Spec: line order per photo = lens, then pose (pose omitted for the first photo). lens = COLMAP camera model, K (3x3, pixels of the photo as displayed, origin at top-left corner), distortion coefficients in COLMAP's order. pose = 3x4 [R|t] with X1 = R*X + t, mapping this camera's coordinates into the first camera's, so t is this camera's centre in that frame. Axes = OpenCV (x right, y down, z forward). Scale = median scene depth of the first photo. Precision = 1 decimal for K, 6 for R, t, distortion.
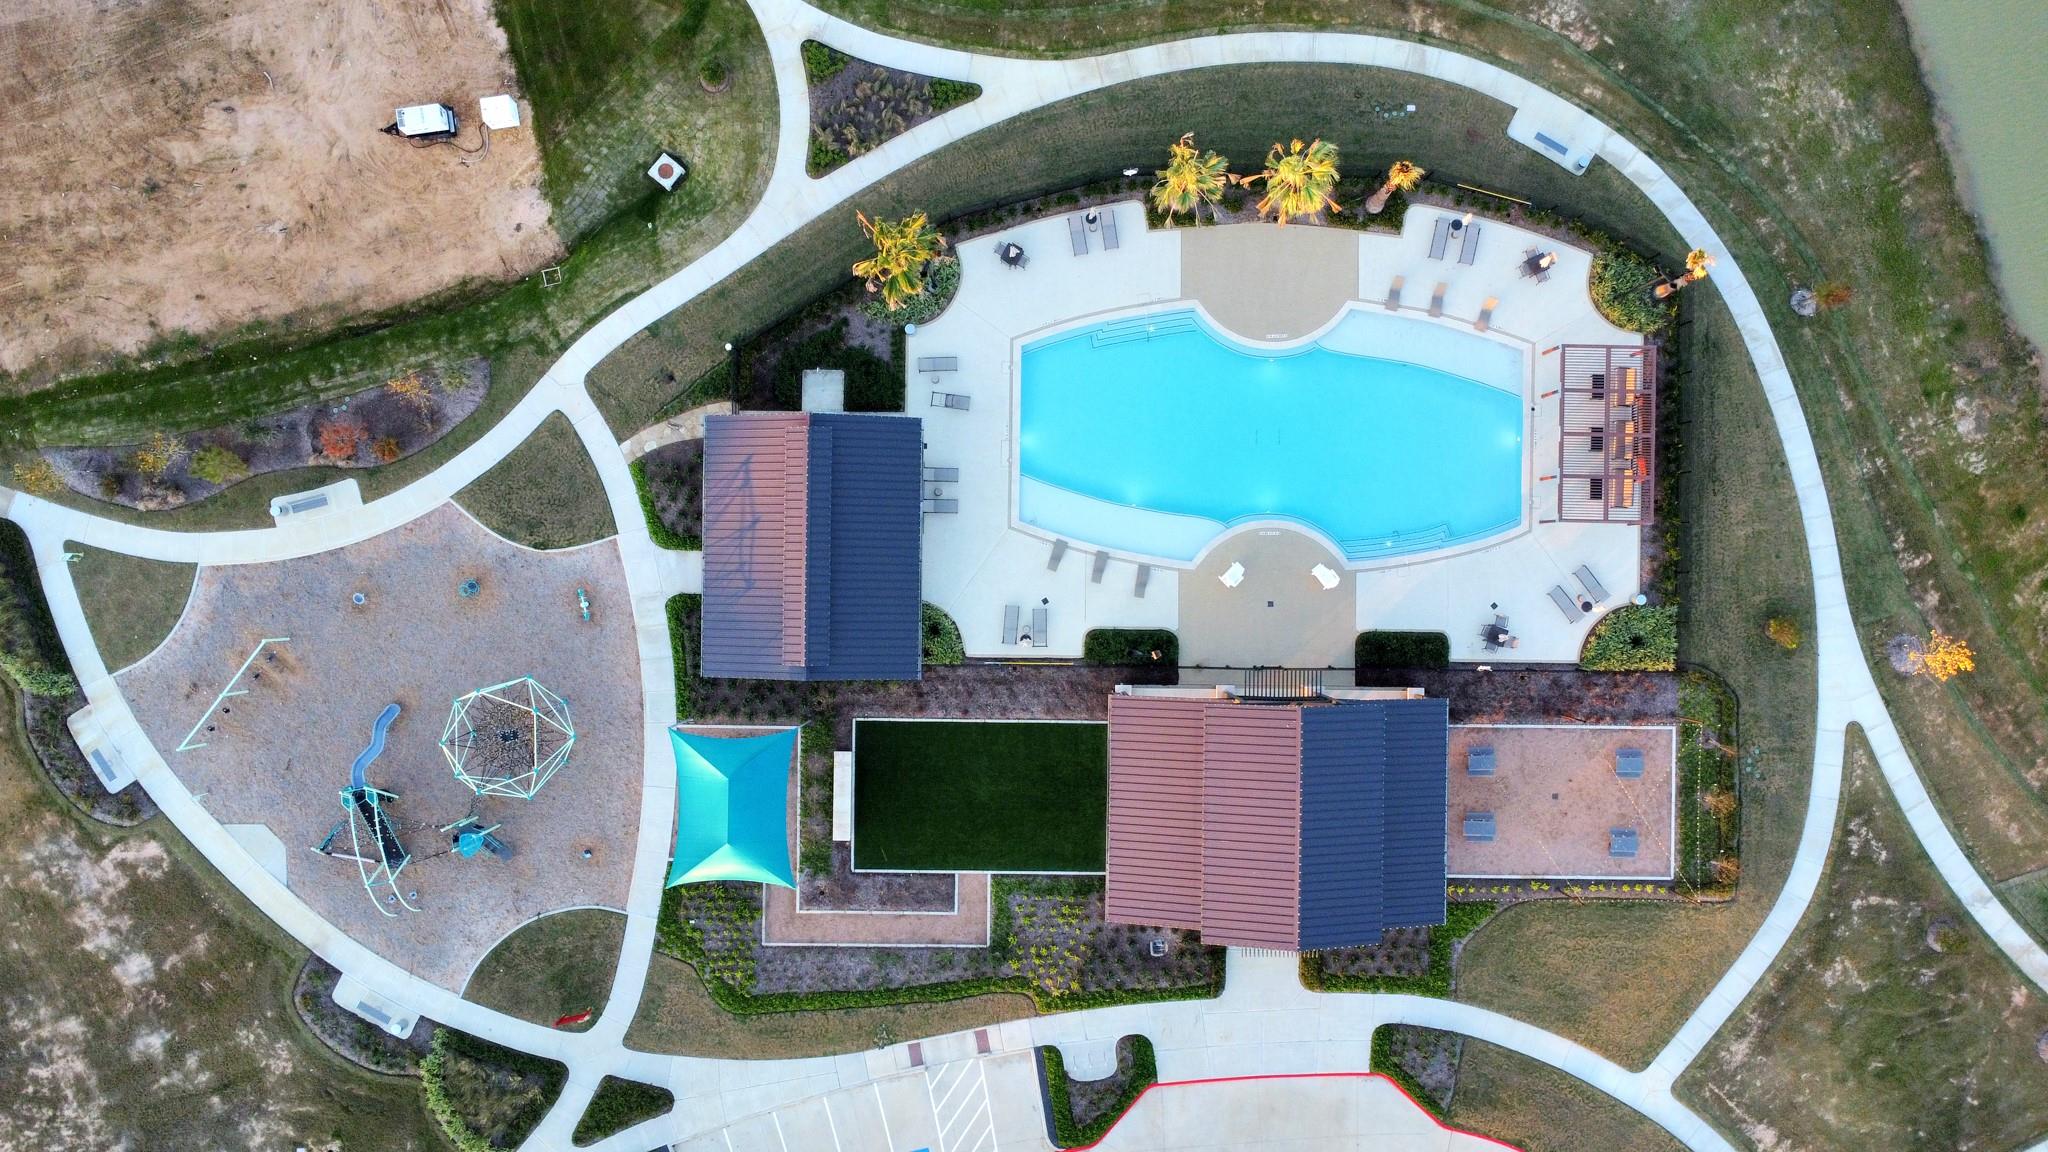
lens RADIAL K [[1545.5, 0, 1021.8], [0, 1545.5, 573.4], [0, 0, 1]] dist [0.002699, -0.006000]
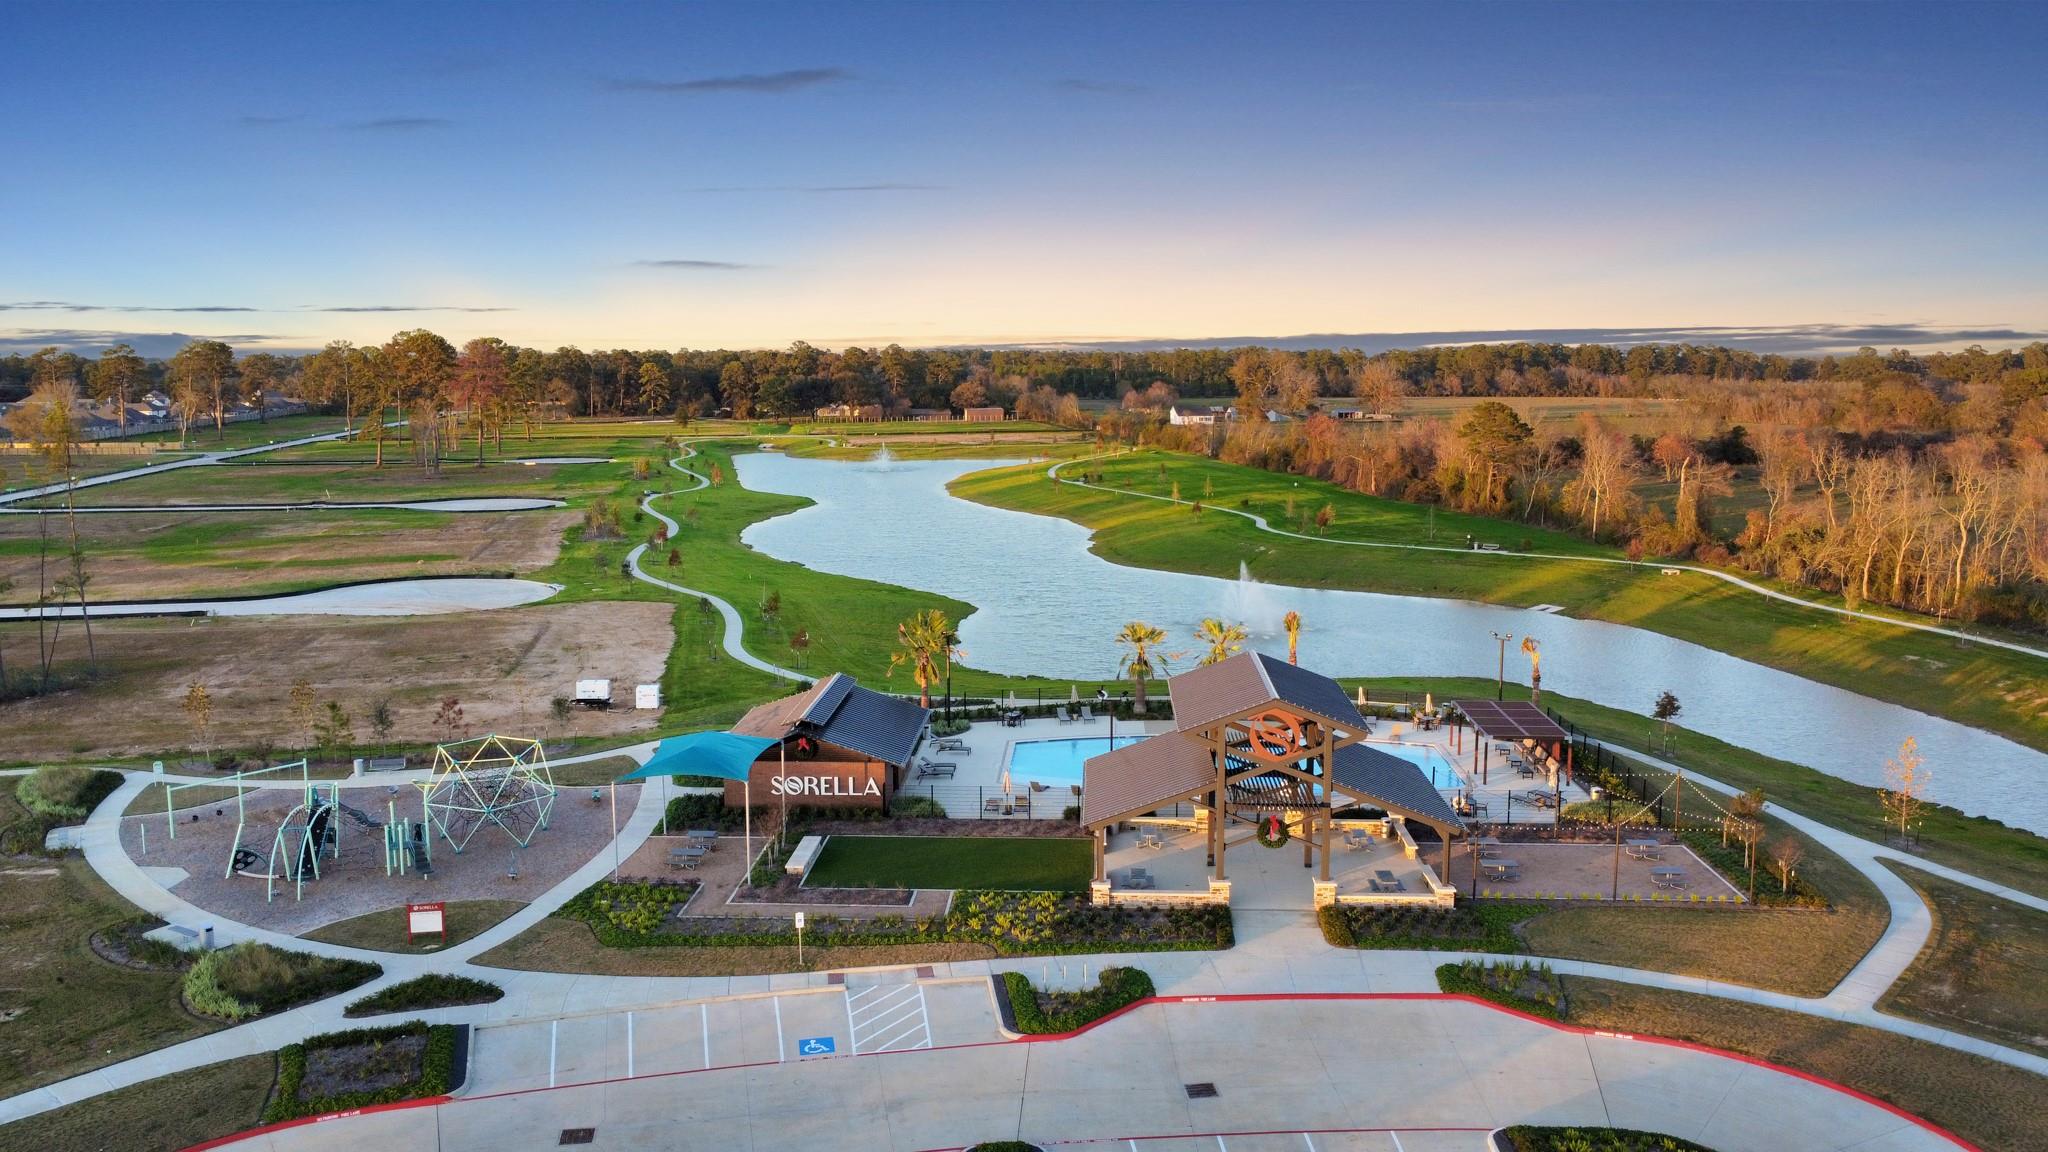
lens RADIAL K [[1545.5, 0, 1027.9], [0, 1545.5, 580.9], [0, 0, 1]] dist [0.002699, -0.006000]
pose [[0.999201, -0.007942, -0.039166, 0.057348], [-0.037618, 0.143874, -0.988881, 1.037518], [0.013489, 0.989564, 0.143460, 0.699394]]
